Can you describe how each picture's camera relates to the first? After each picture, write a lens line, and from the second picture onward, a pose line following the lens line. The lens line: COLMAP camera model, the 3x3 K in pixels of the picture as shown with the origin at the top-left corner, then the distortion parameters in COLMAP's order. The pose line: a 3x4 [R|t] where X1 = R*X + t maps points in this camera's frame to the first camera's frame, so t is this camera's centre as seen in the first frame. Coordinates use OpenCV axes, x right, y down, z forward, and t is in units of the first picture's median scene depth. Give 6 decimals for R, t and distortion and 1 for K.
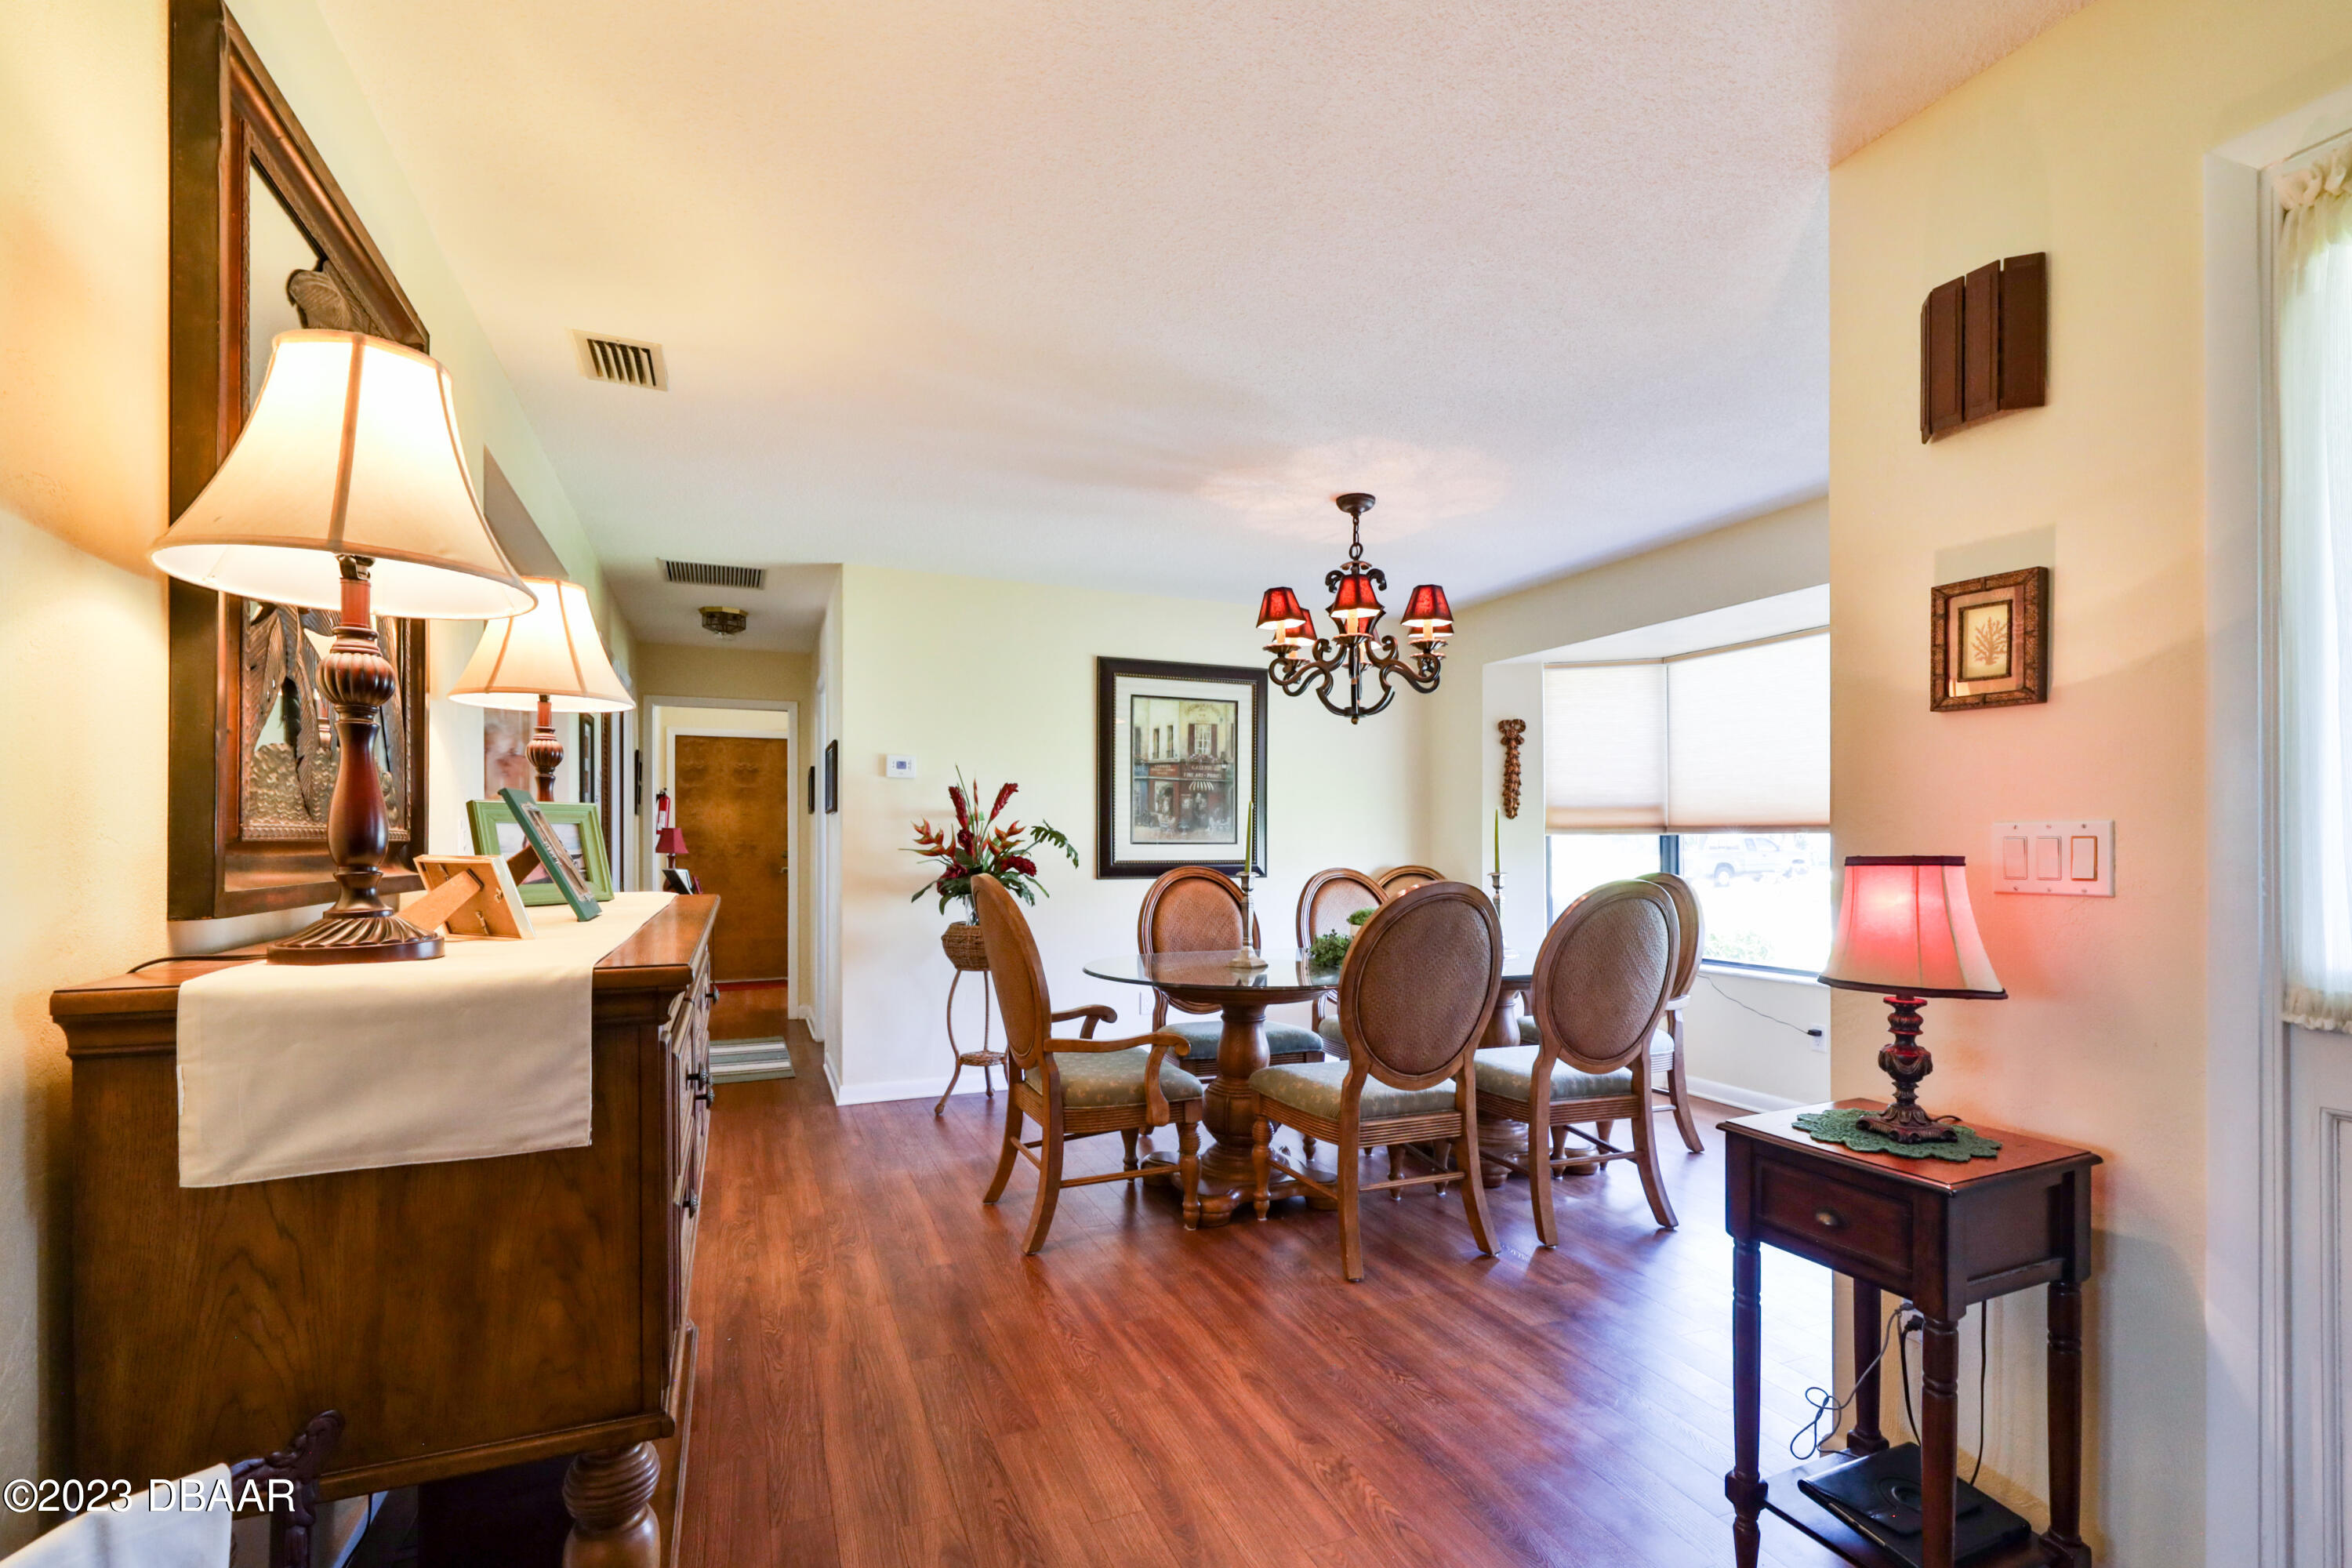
lens RADIAL K [[1072.9, 0, 1194.2], [0, 1072.9, 832.4], [0, 0, 1]] dist [-0.001456, -0.000222]
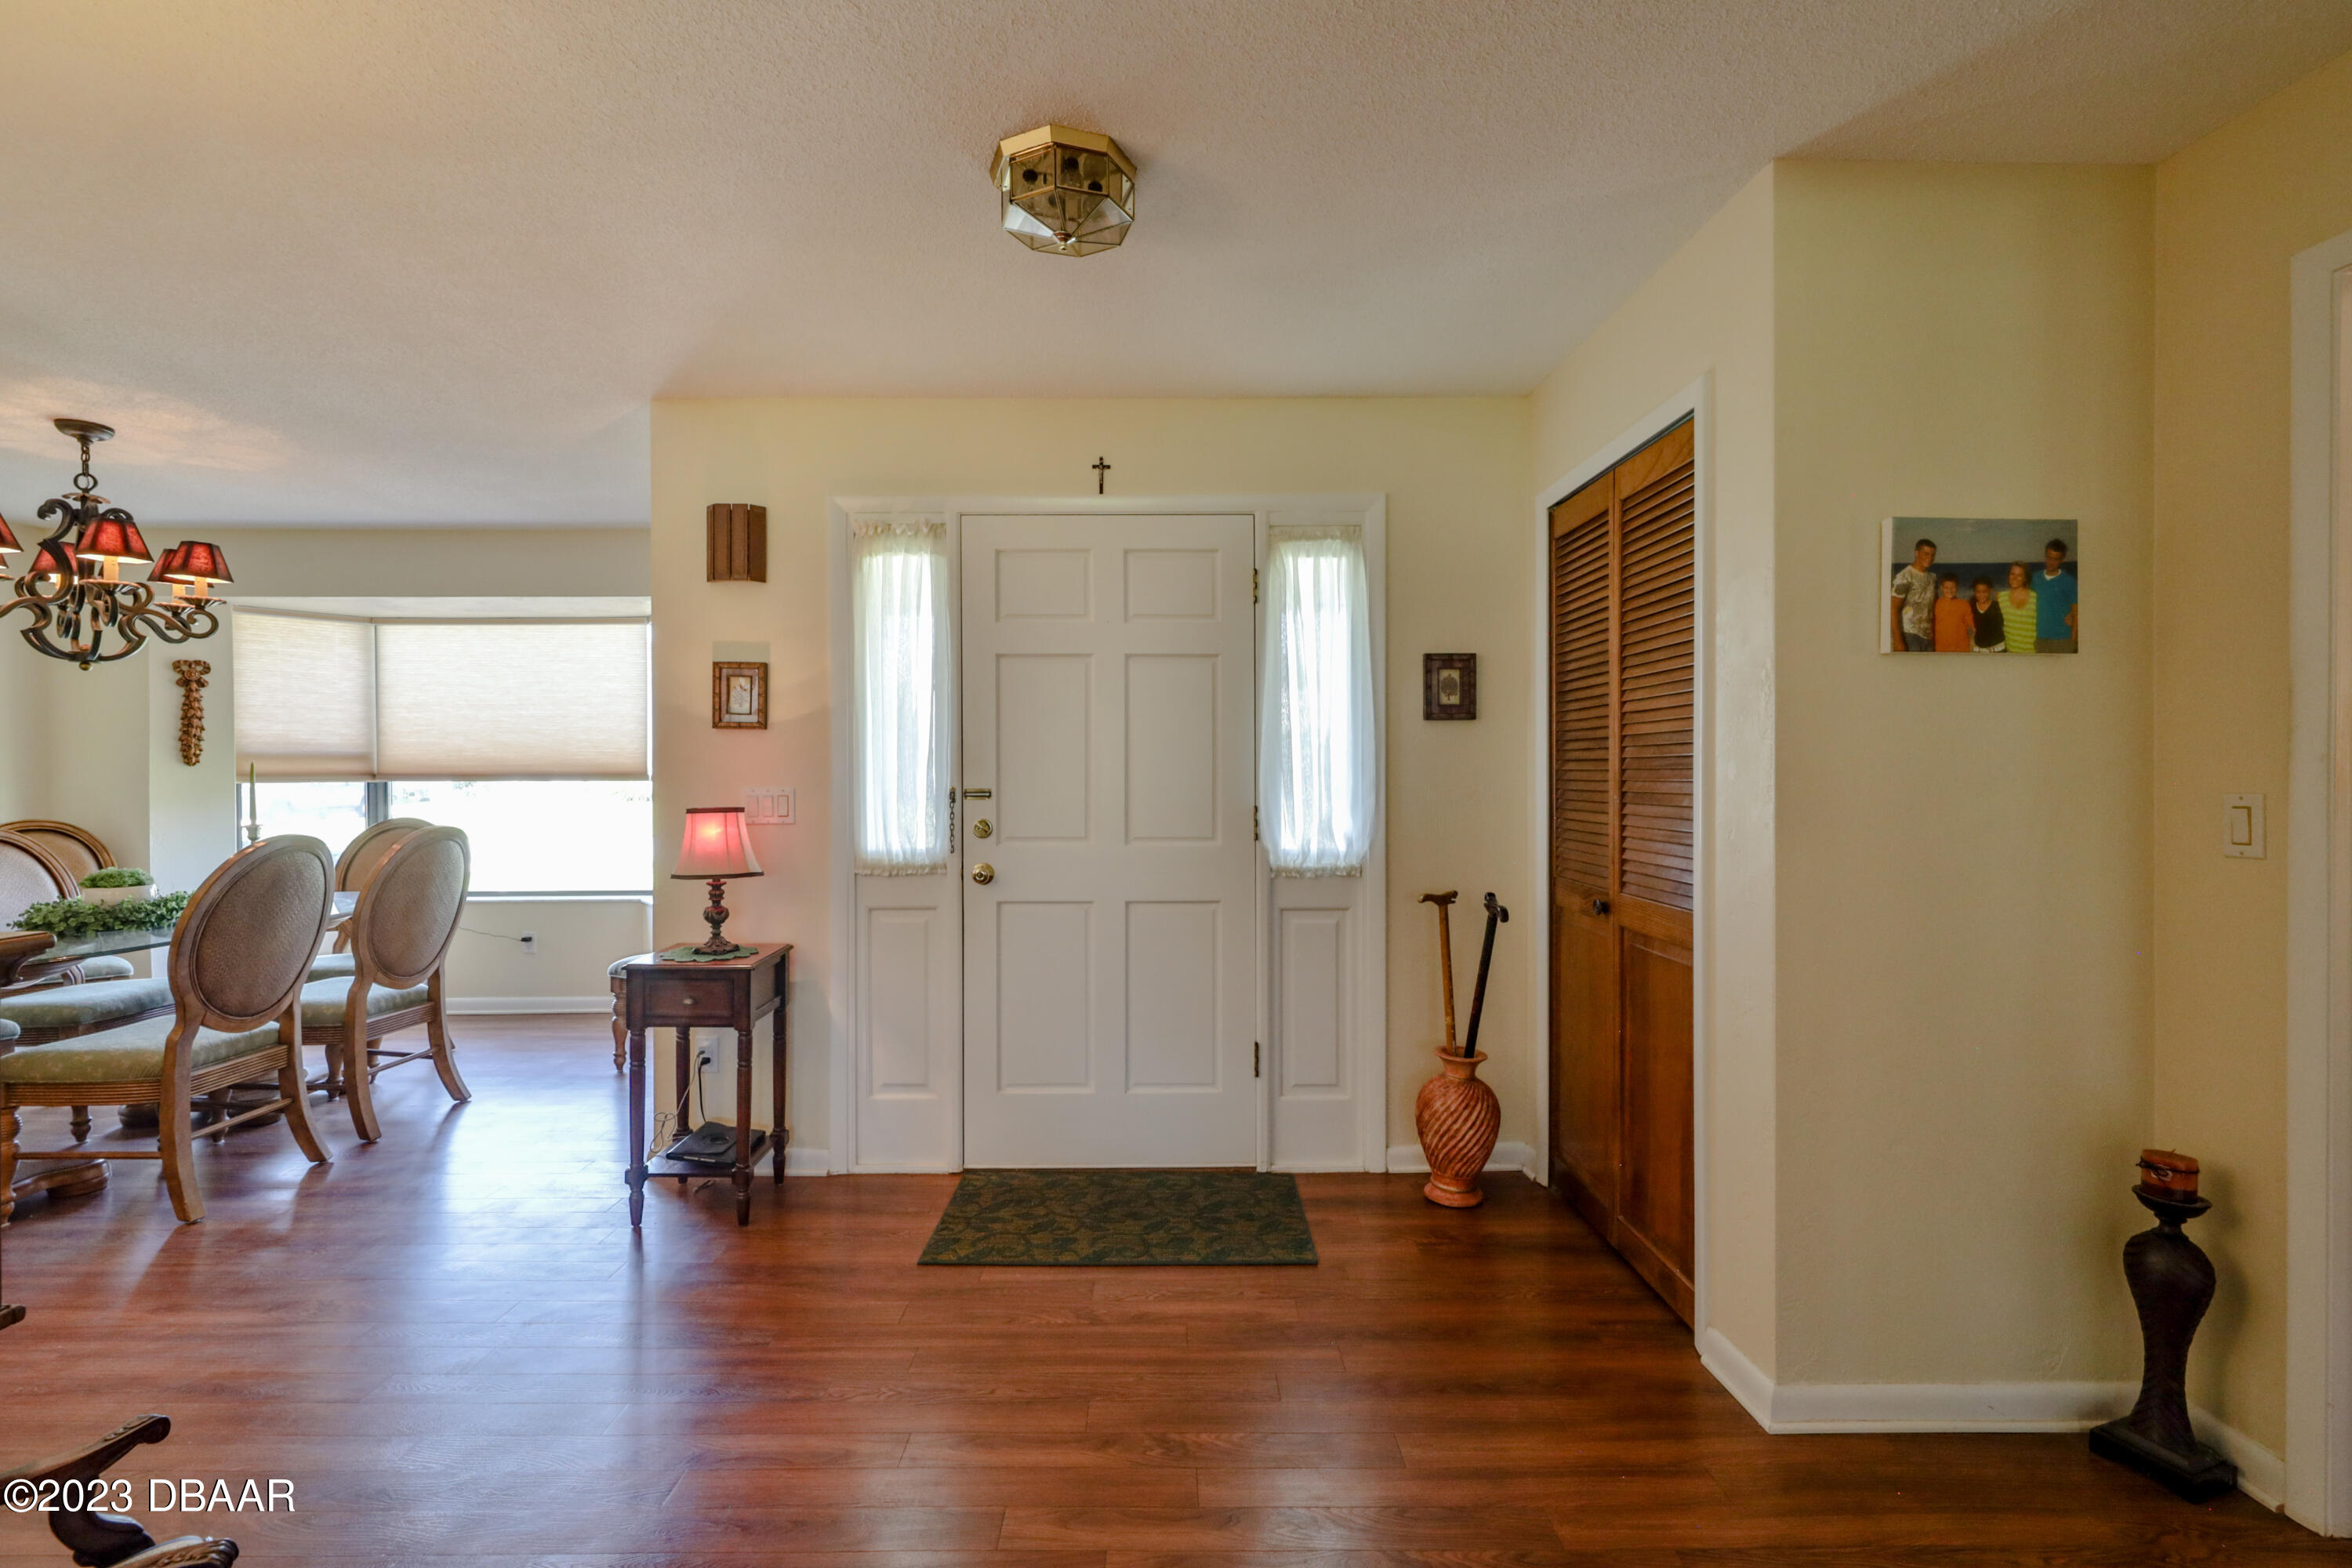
lens RADIAL K [[1056.3, 0, 1175.8], [0, 1056.3, 778.0], [0, 0, 1]] dist [0.003496, 0.000064]
pose [[0.377152, -0.007163, 0.926124, -0.350177], [-0.006104, 0.999929, 0.010220, -0.025065], [-0.926131, -0.009507, 0.377082, -0.214862]]
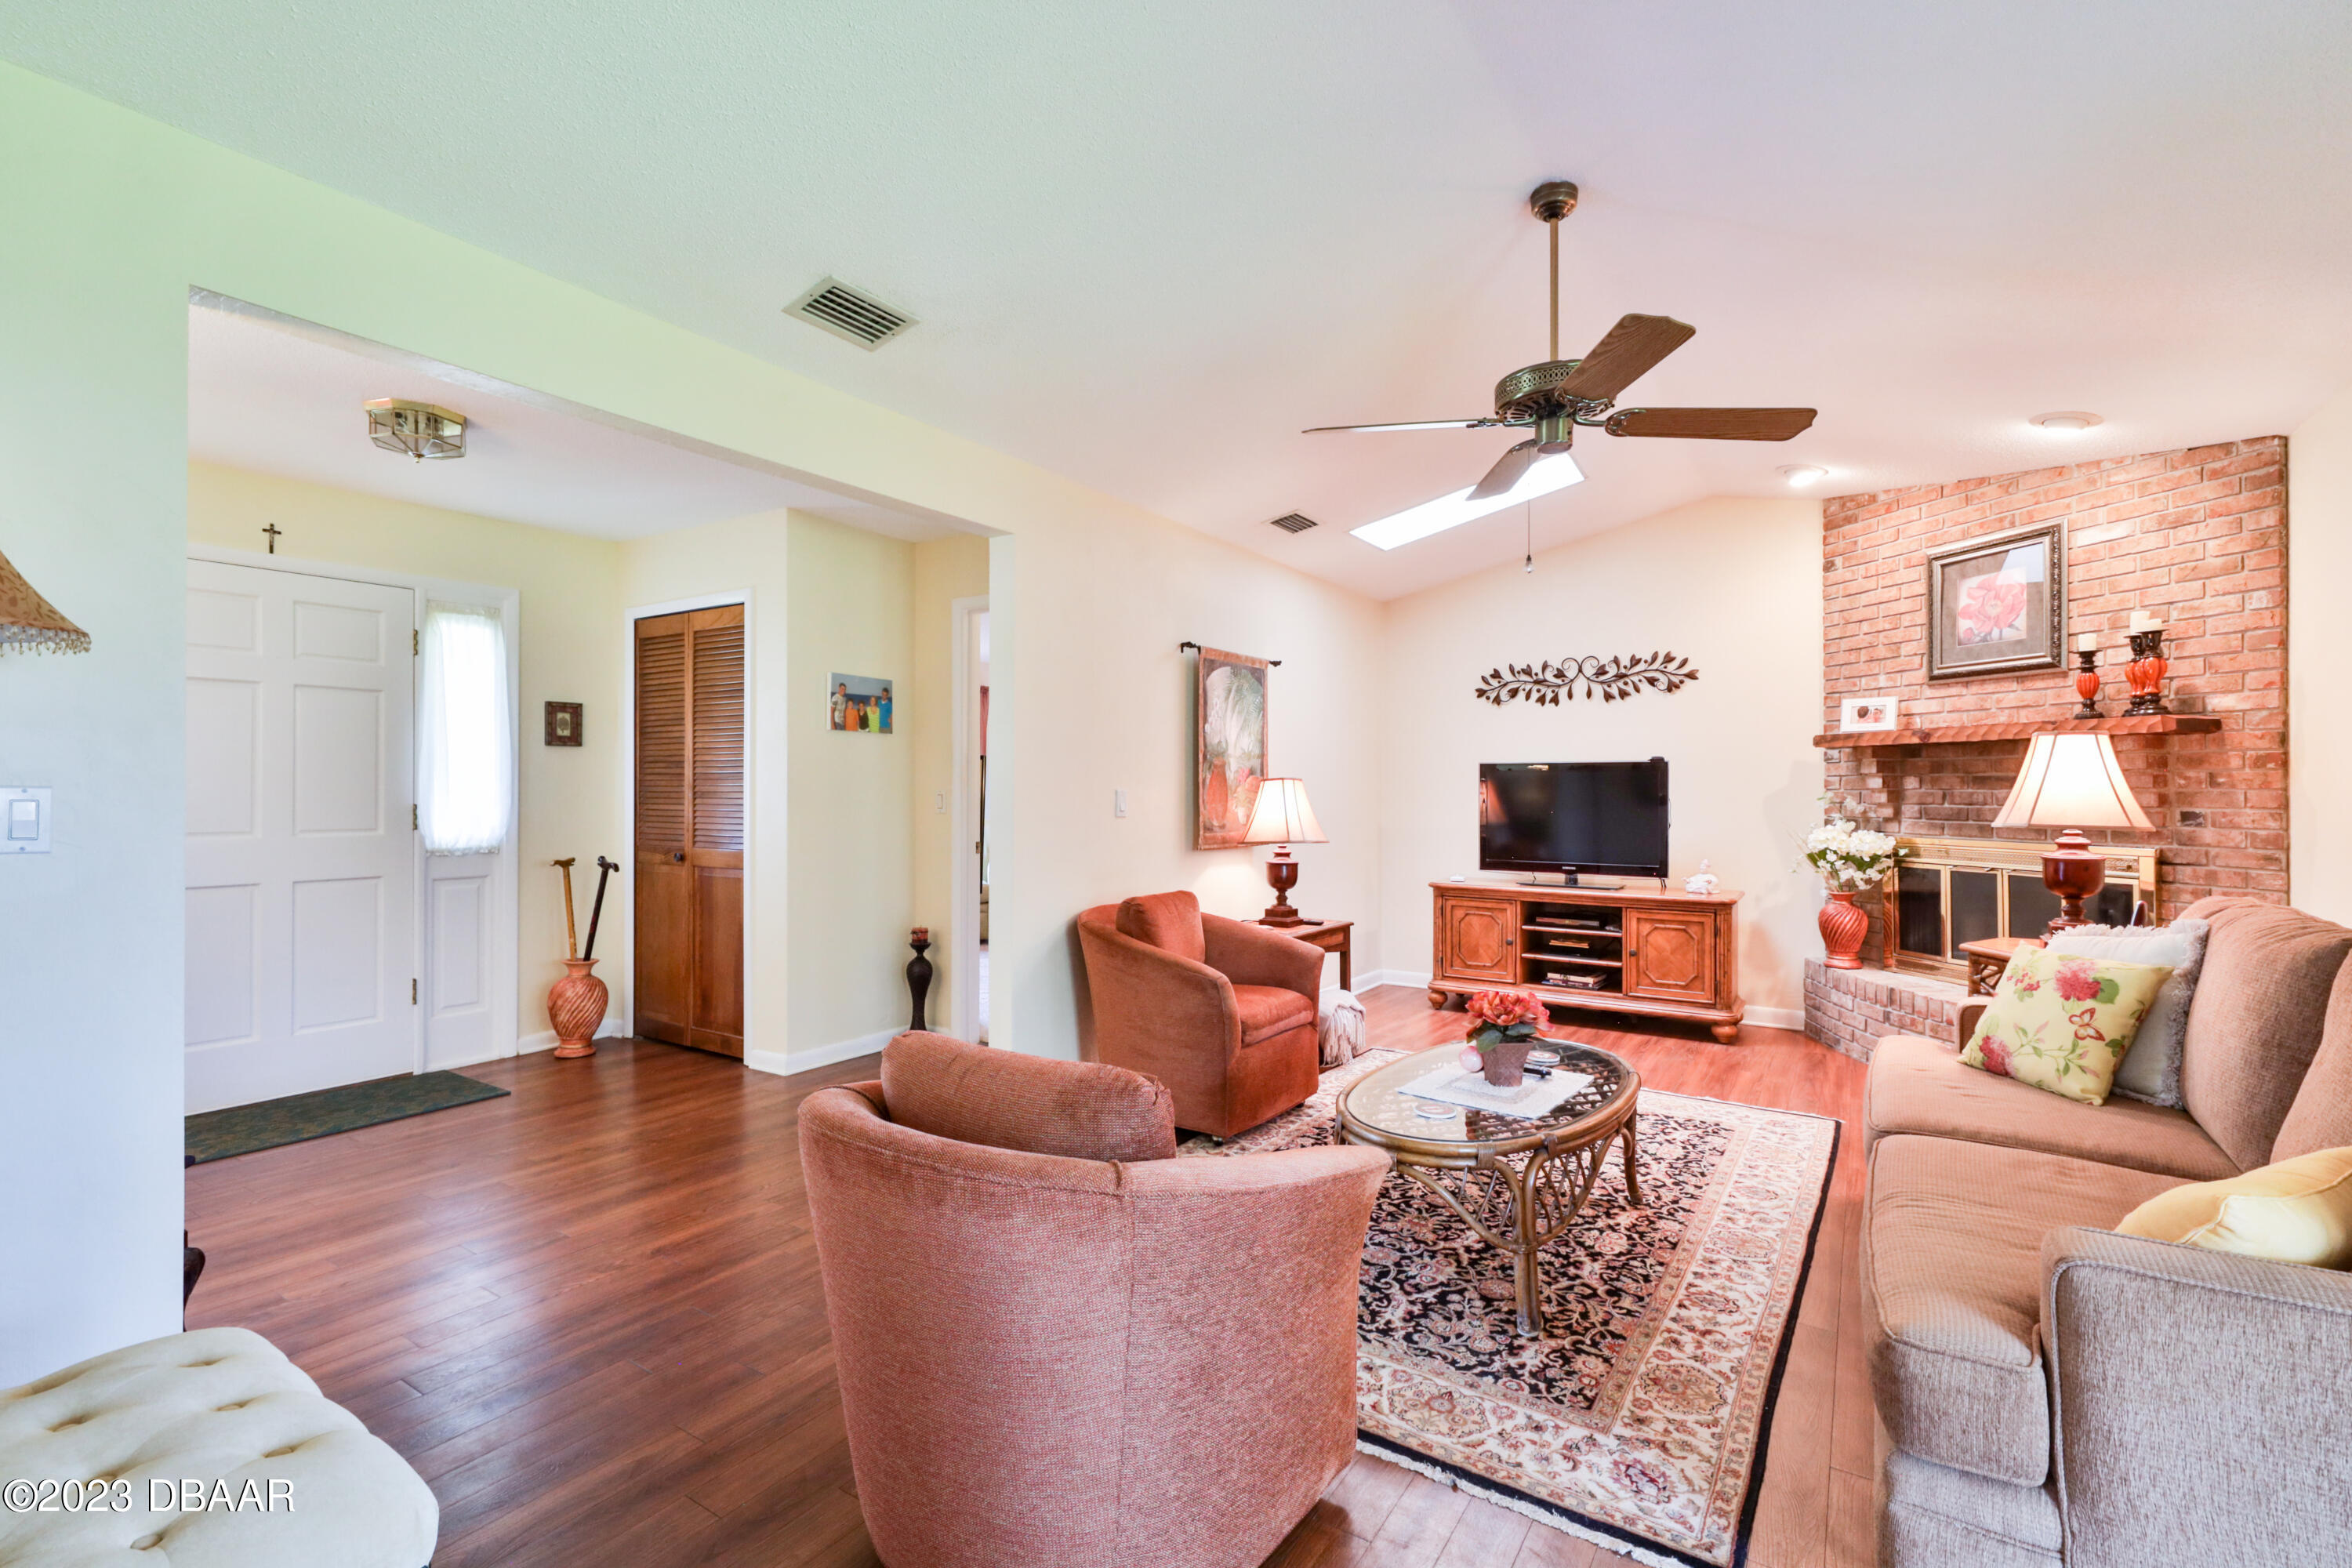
lens RADIAL K [[1025.2, 0, 1176.0], [0, 1025.2, 784.0], [0, 0, 1]] dist [-0.000598, 0.000024]
pose [[-0.562372, 0.000518, 0.826884, -0.971725], [-0.009202, 0.999934, -0.006885, -0.015962], [-0.826833, -0.011481, -0.562330, 0.002711]]
